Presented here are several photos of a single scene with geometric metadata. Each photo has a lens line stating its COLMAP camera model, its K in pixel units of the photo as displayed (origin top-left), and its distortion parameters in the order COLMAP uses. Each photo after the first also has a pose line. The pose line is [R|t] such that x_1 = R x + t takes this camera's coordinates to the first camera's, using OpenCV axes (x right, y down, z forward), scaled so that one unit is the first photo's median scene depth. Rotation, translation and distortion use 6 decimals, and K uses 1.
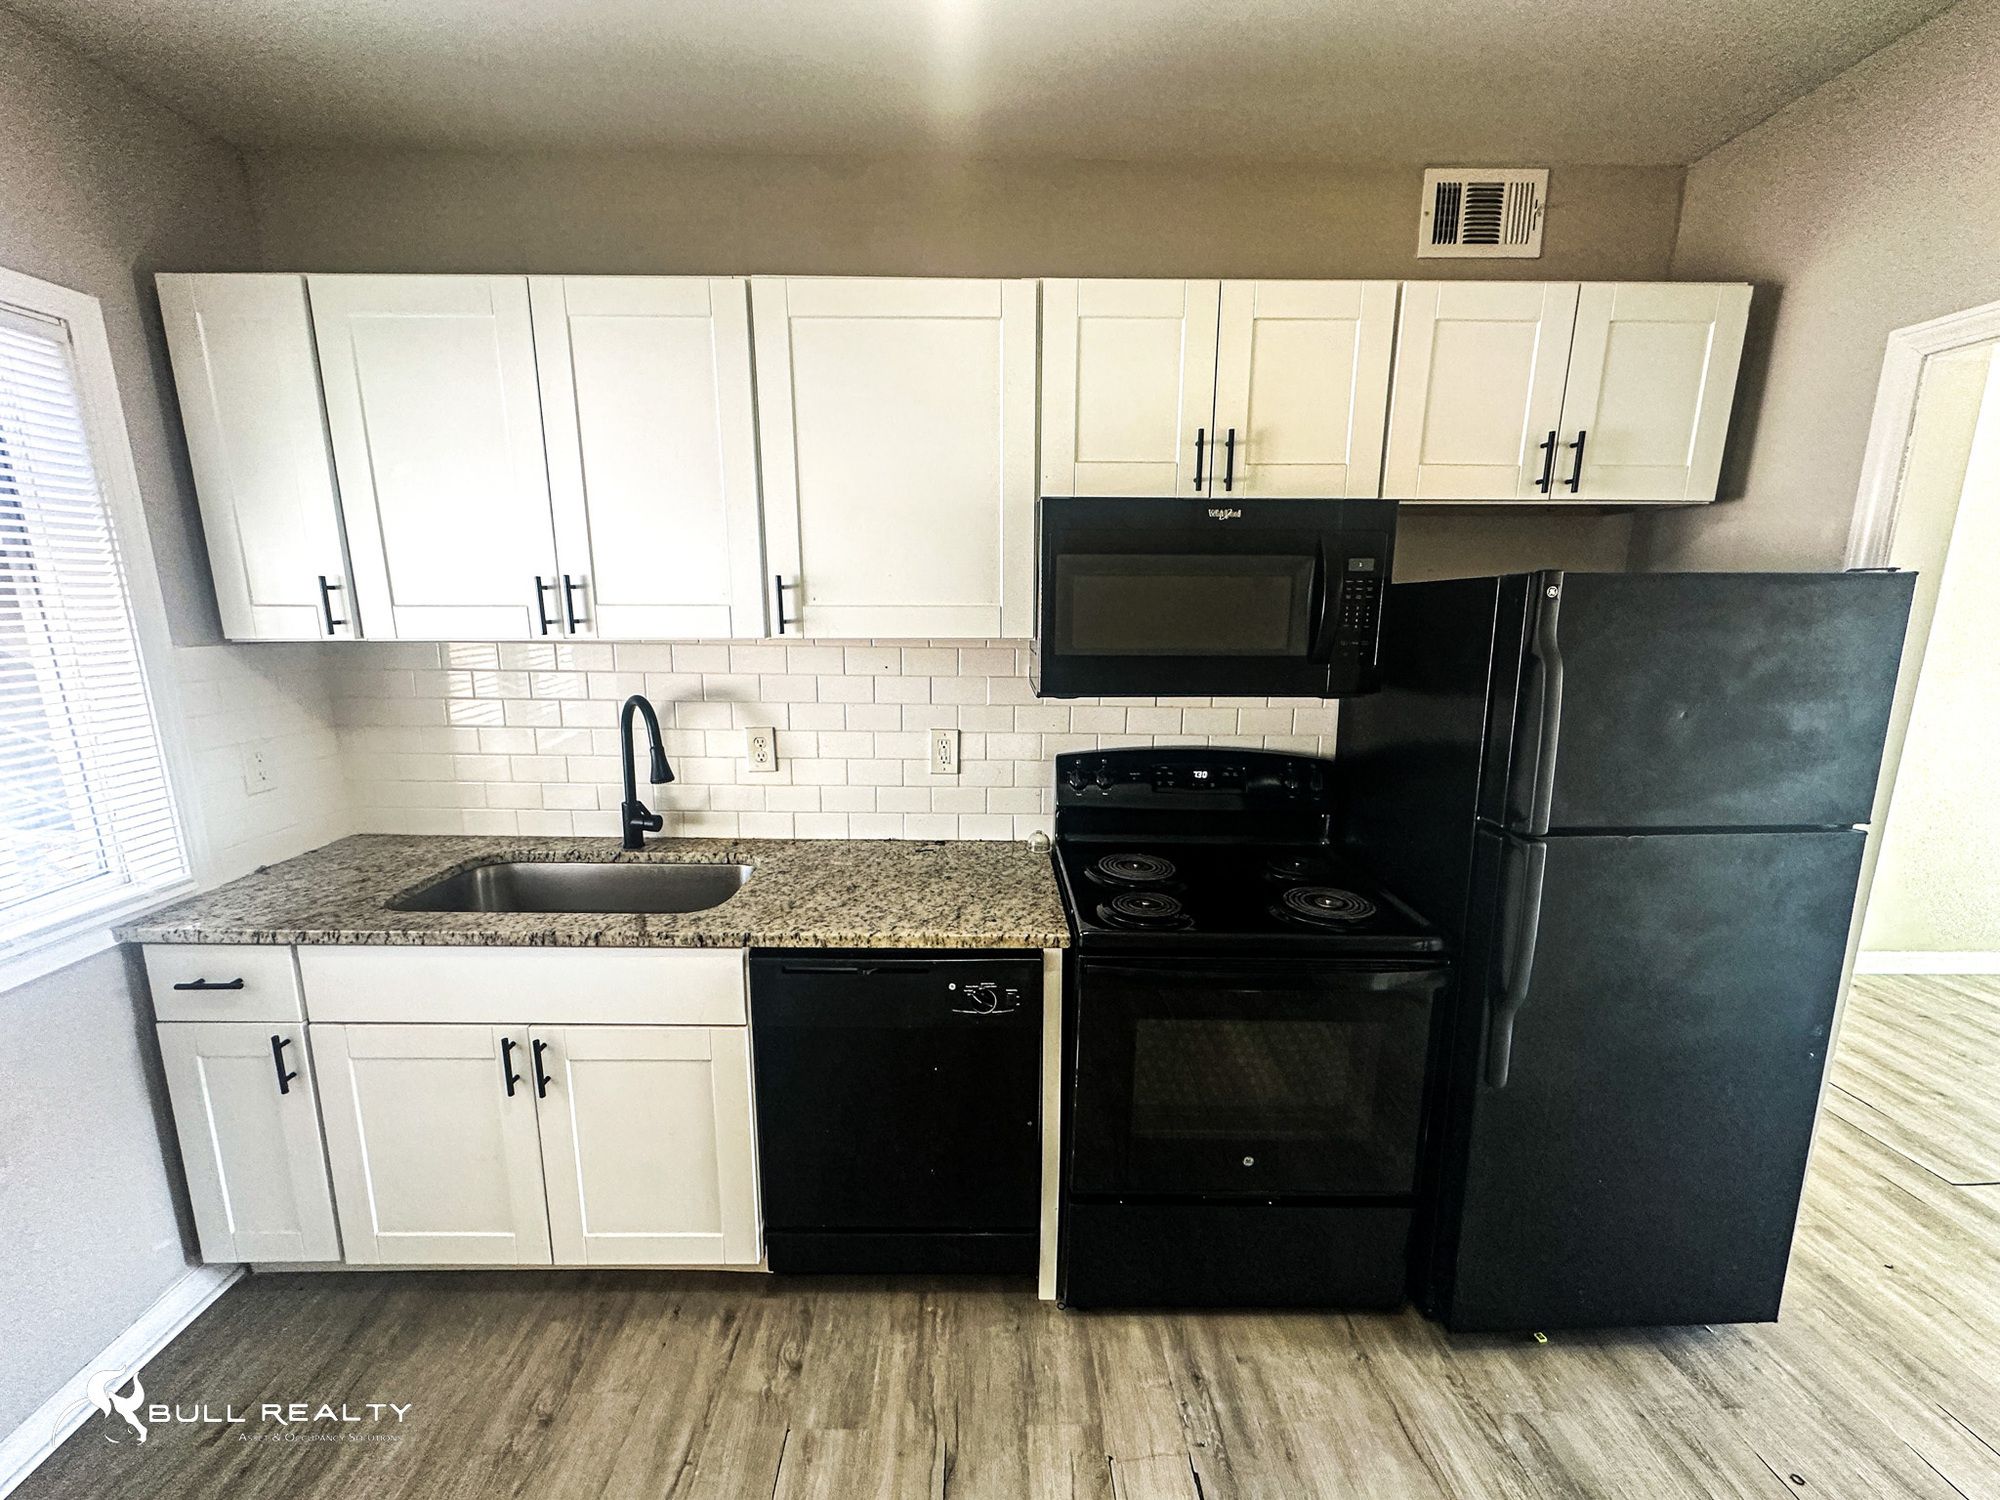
lens RADIAL K [[796.2, 0, 1000.0], [0, 796.2, 750.0], [0, 0, 1]] dist [-0.000597, 0.000021]
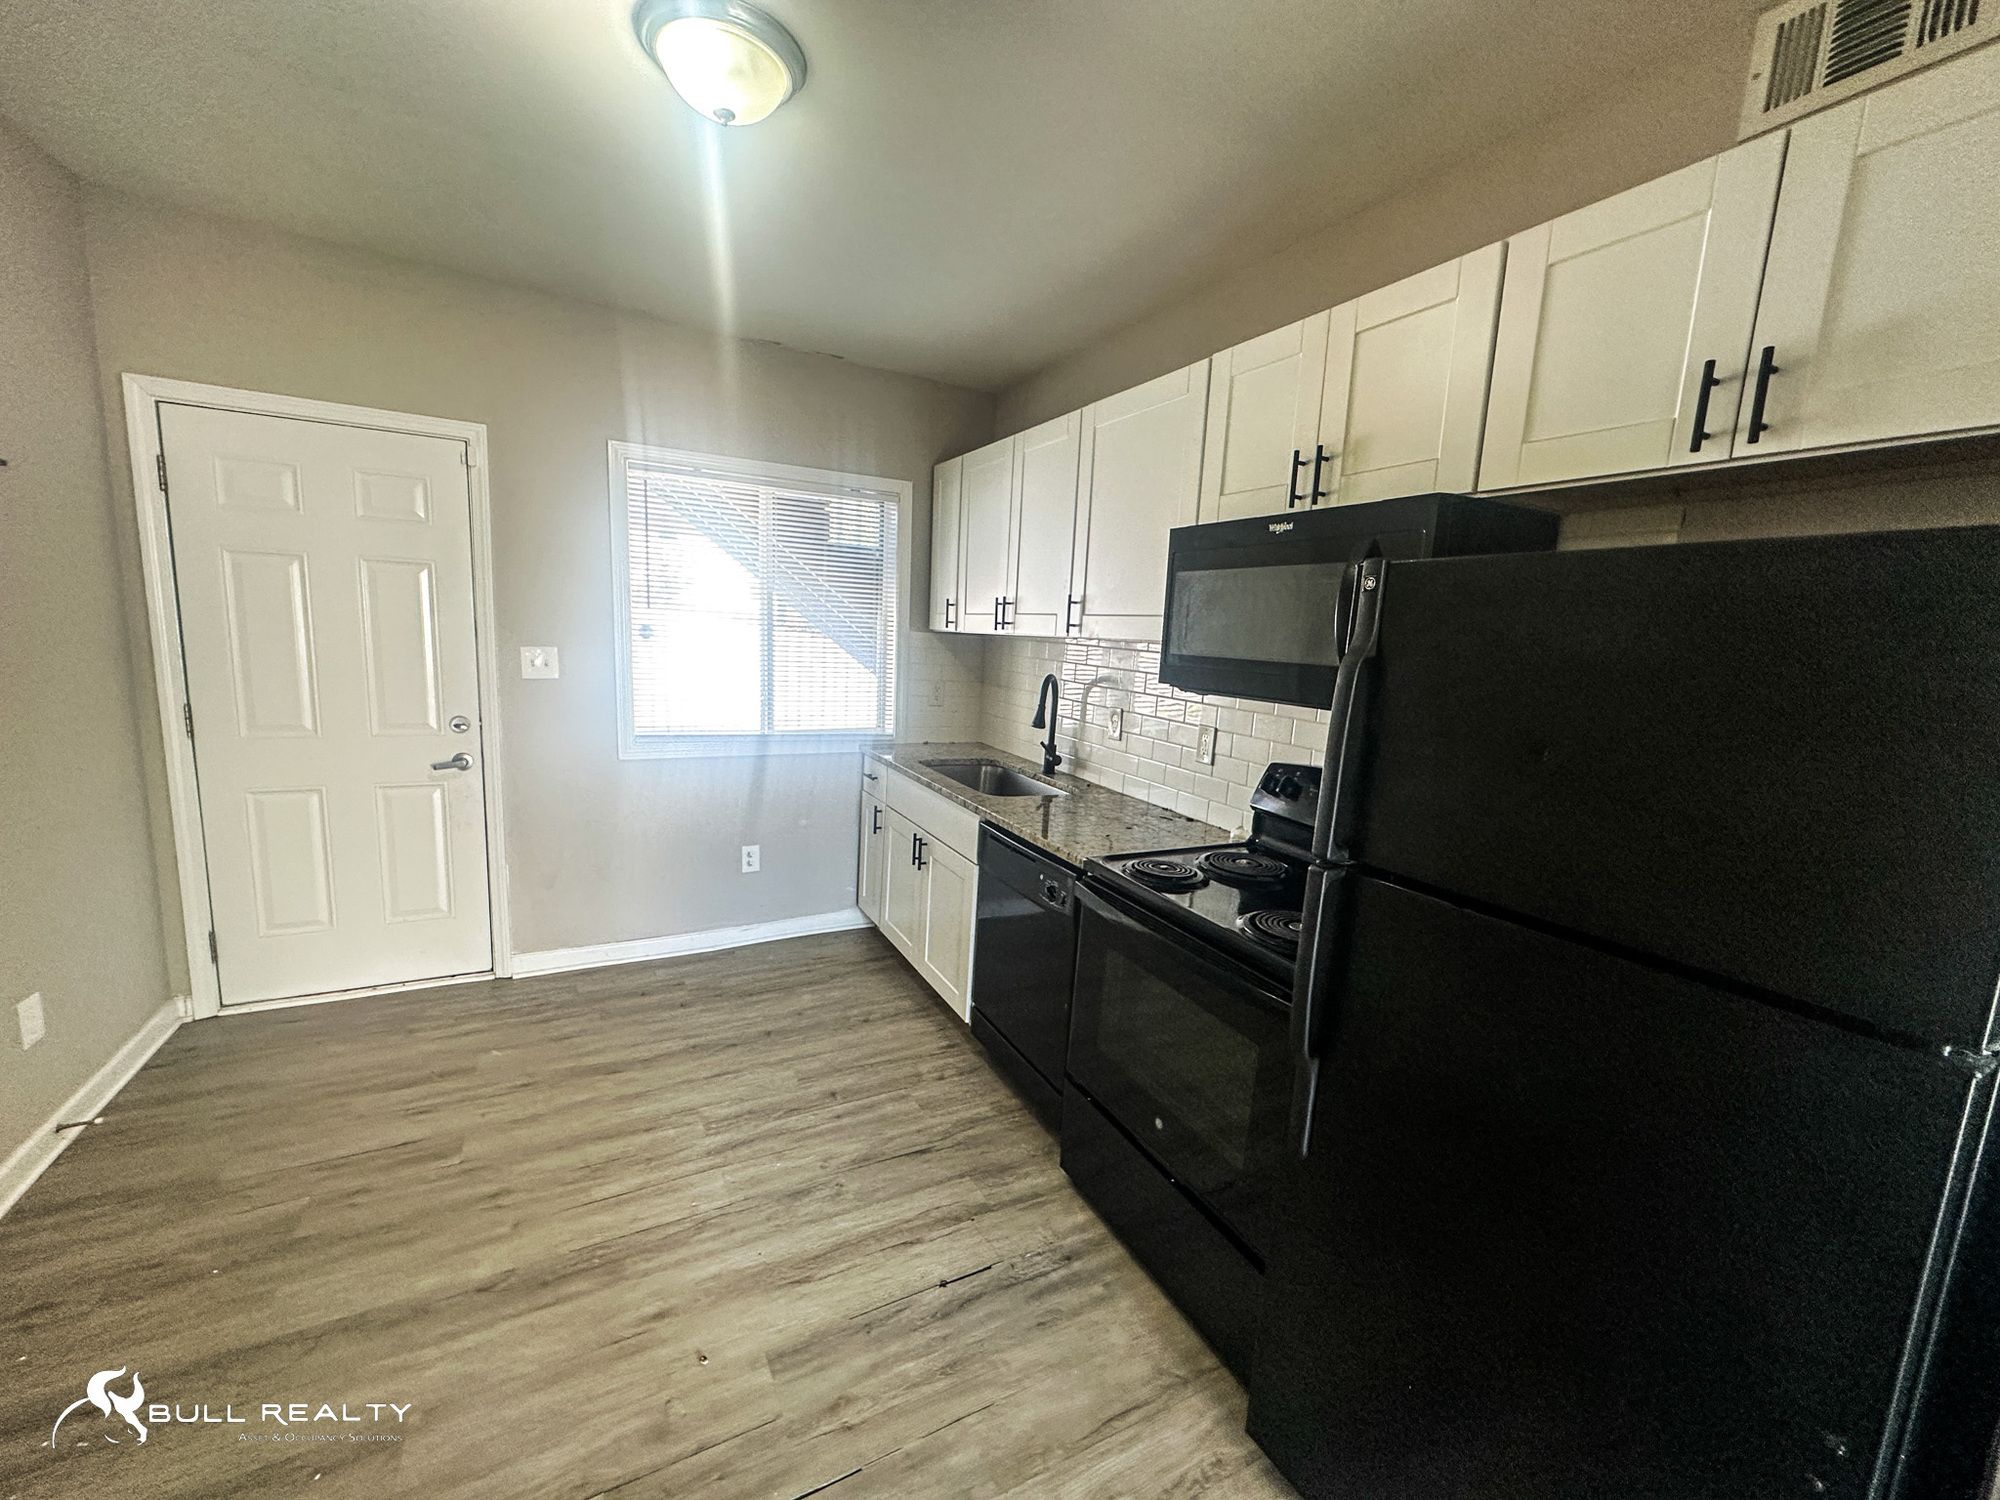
lens RADIAL K [[796.2, 0, 1000.0], [0, 796.2, 750.0], [0, 0, 1]] dist [-0.000597, 0.000021]
pose [[0.454041, 0.152555, -0.877823, 1.067435], [-0.222073, 0.973516, 0.054321, 0.017357], [0.862862, 0.170277, 0.475894, 0.217225]]
